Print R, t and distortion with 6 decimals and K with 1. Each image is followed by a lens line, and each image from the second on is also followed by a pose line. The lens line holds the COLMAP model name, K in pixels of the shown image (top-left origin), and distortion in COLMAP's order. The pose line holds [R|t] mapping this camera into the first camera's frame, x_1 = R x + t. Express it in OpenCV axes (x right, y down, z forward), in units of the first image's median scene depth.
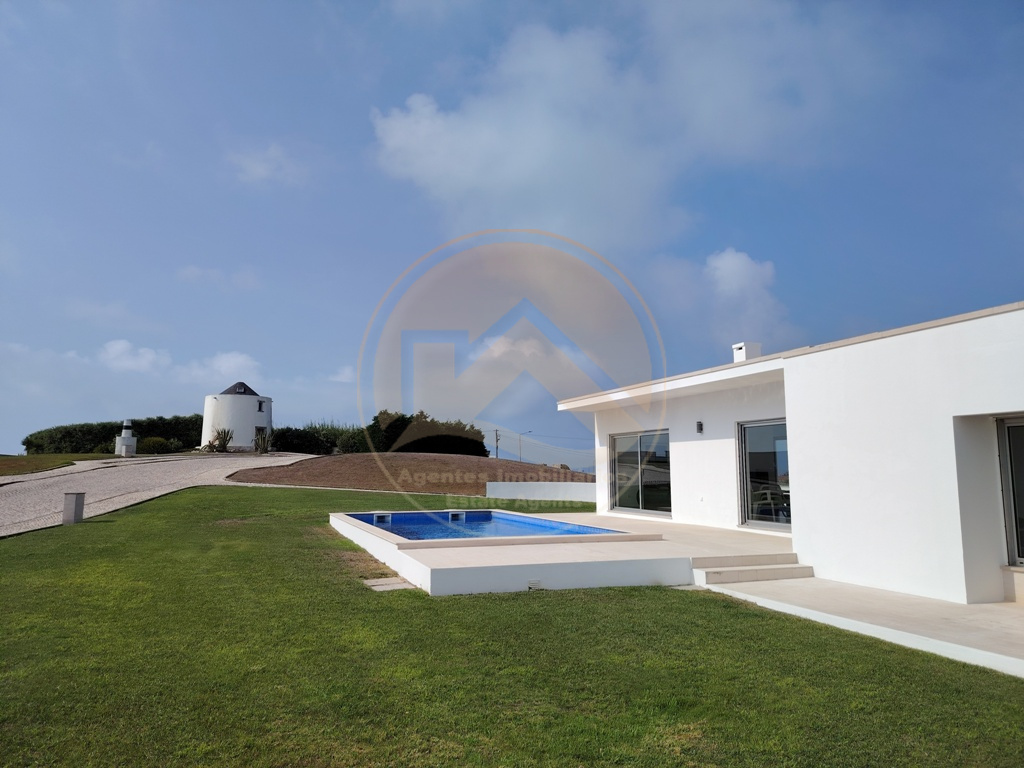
lens RADIAL K [[705.5, 0, 512.0], [0, 705.5, 384.0], [0, 0, 1]] dist [0.044105, -0.058453]
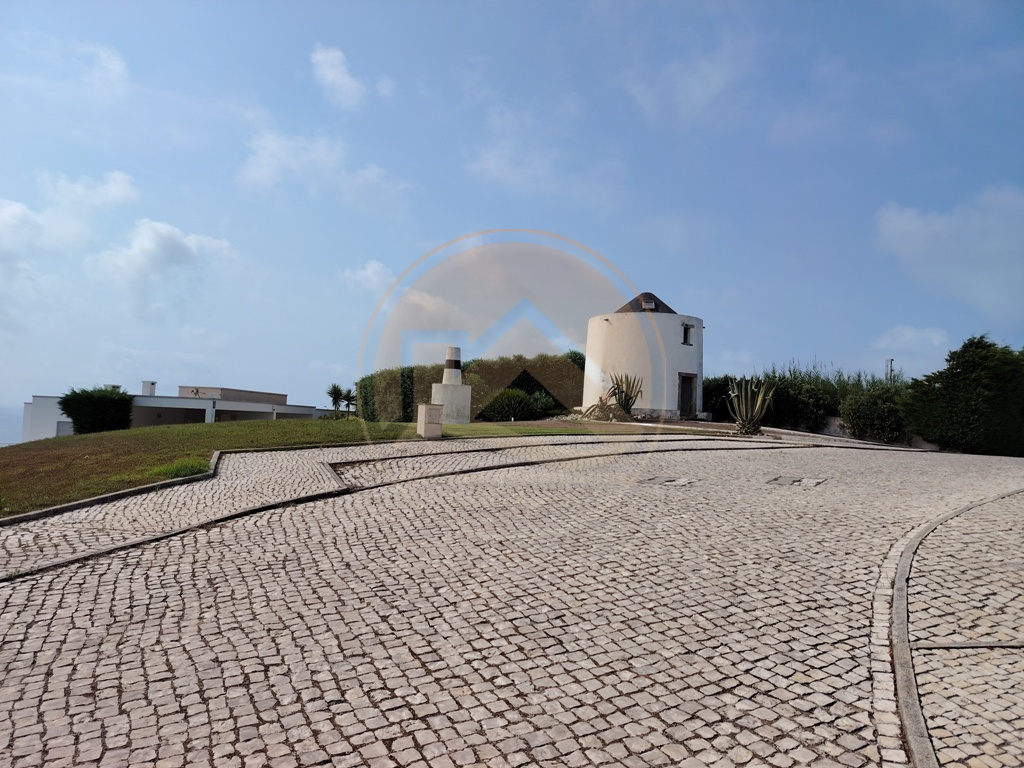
lens RADIAL K [[705.5, 0, 512.0], [0, 705.5, 384.0], [0, 0, 1]] dist [0.044105, -0.058453]
pose [[0.889444, 0.016144, -0.456759, -0.233506], [0.009546, 0.998502, 0.053880, 0.039187], [0.456945, -0.052284, 0.887957, 0.479678]]
